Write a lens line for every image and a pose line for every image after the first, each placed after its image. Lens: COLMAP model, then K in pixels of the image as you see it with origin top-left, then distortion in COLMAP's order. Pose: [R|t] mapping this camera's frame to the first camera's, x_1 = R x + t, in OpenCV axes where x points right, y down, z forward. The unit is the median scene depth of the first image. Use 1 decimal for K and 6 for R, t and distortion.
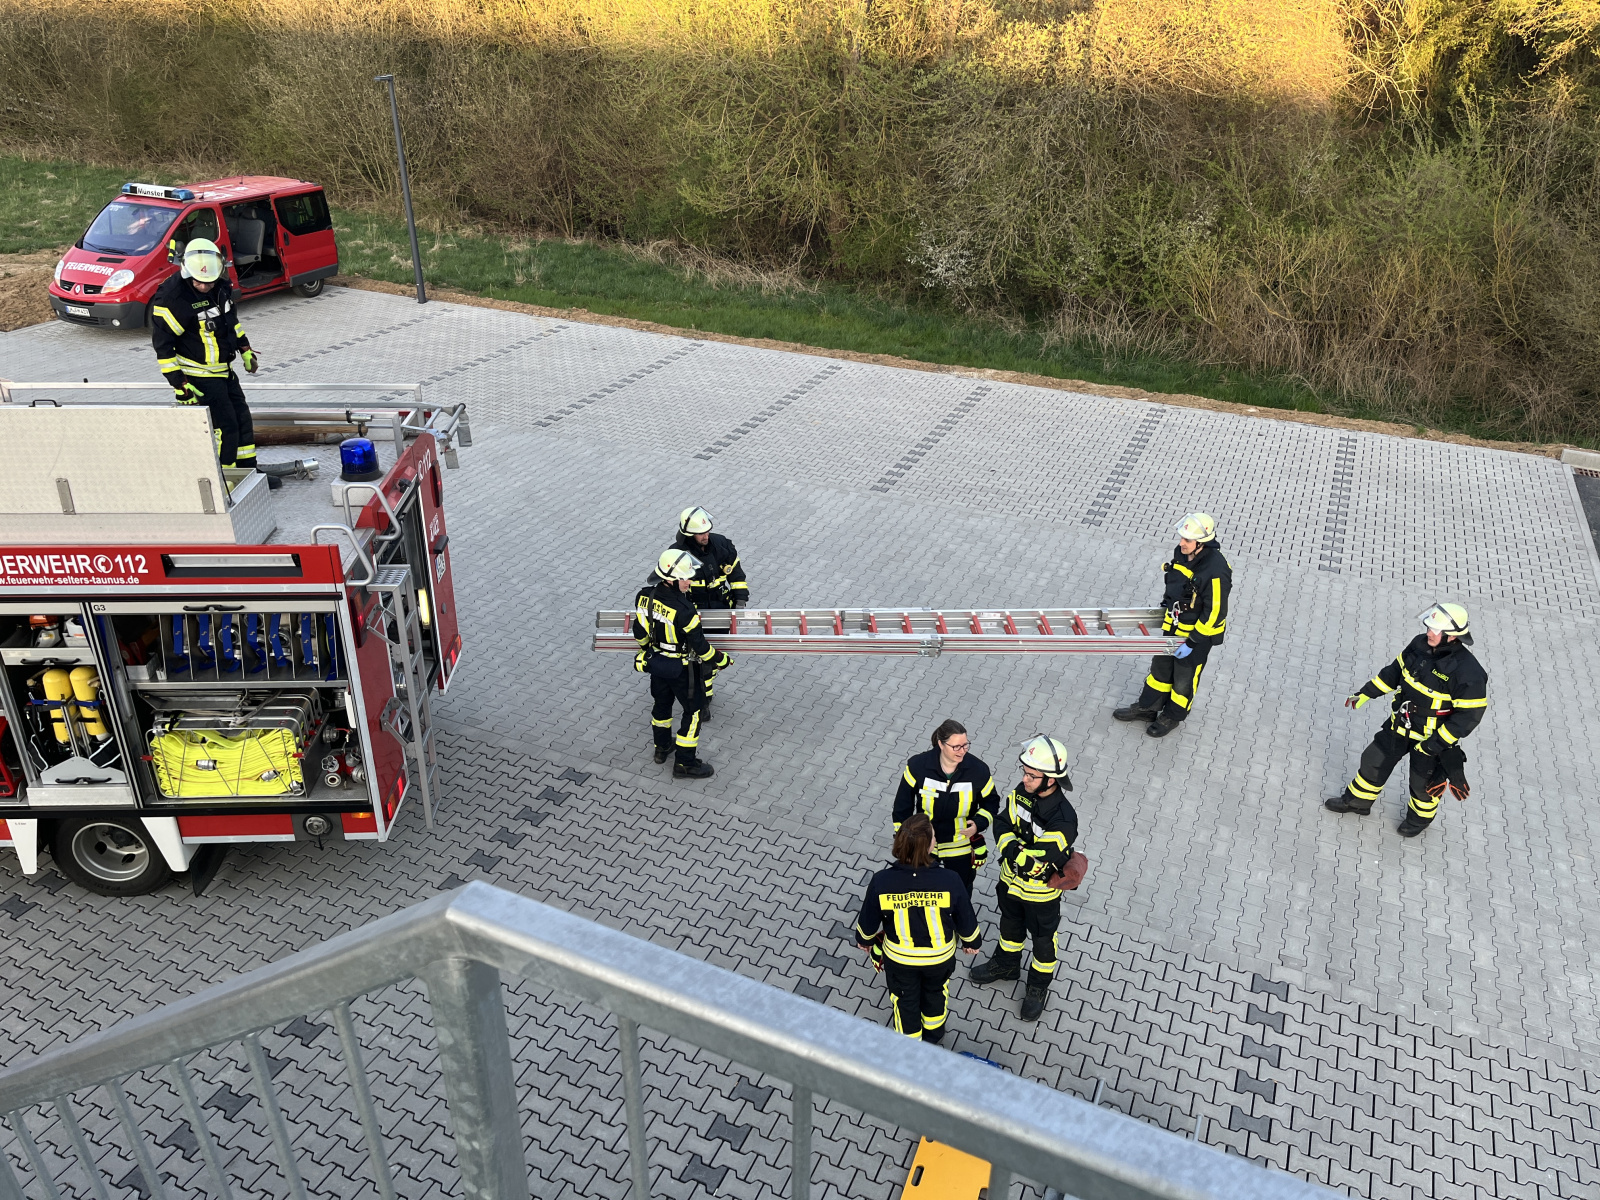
lens RADIAL K [[1199.6, 0, 807.7], [0, 1199.6, 591.5], [0, 0, 1]] dist [0.073637, -0.101028]
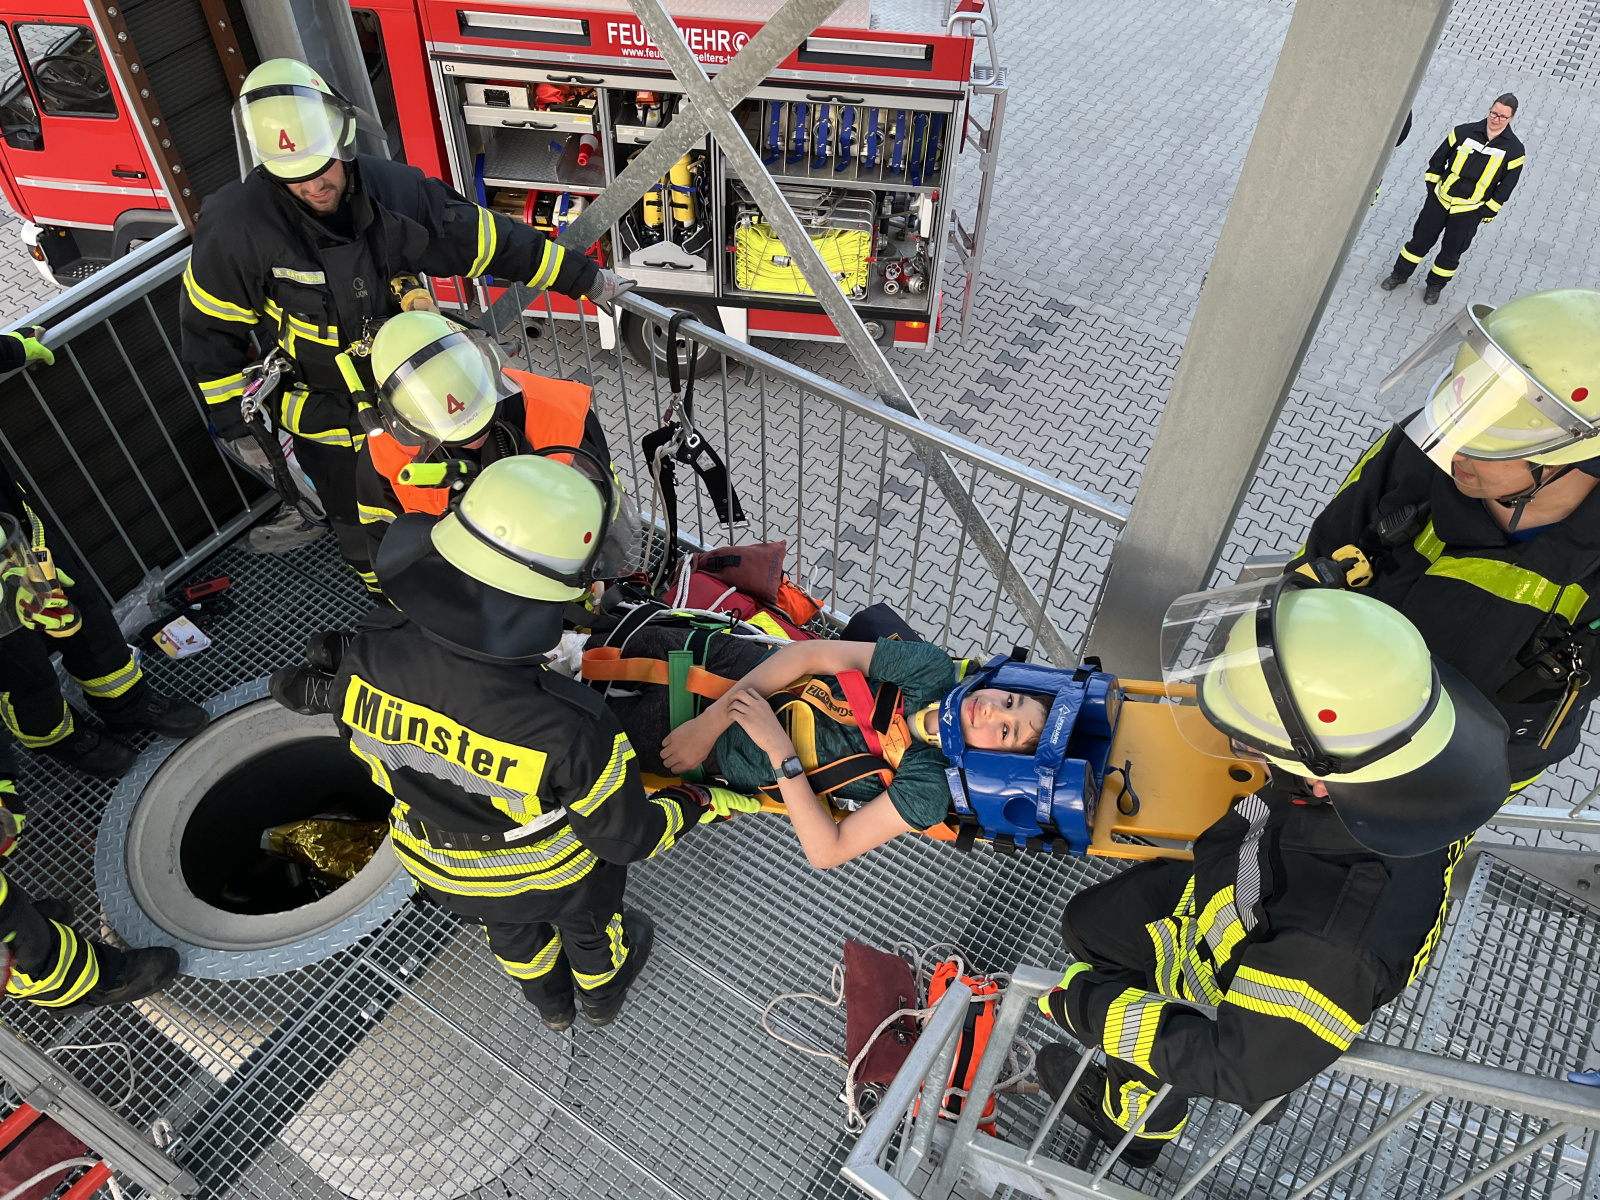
lens RADIAL K [[1199.6, 0, 793.6], [0, 1199.6, 592.3], [0, 0, 1]] dist [0.073637, -0.101028]
pose [[0.986542, 0.122356, -0.108463, -0.283385], [-0.074810, 0.927609, 0.365984, 0.021861], [0.145392, -0.352944, 0.924279, -0.054005]]
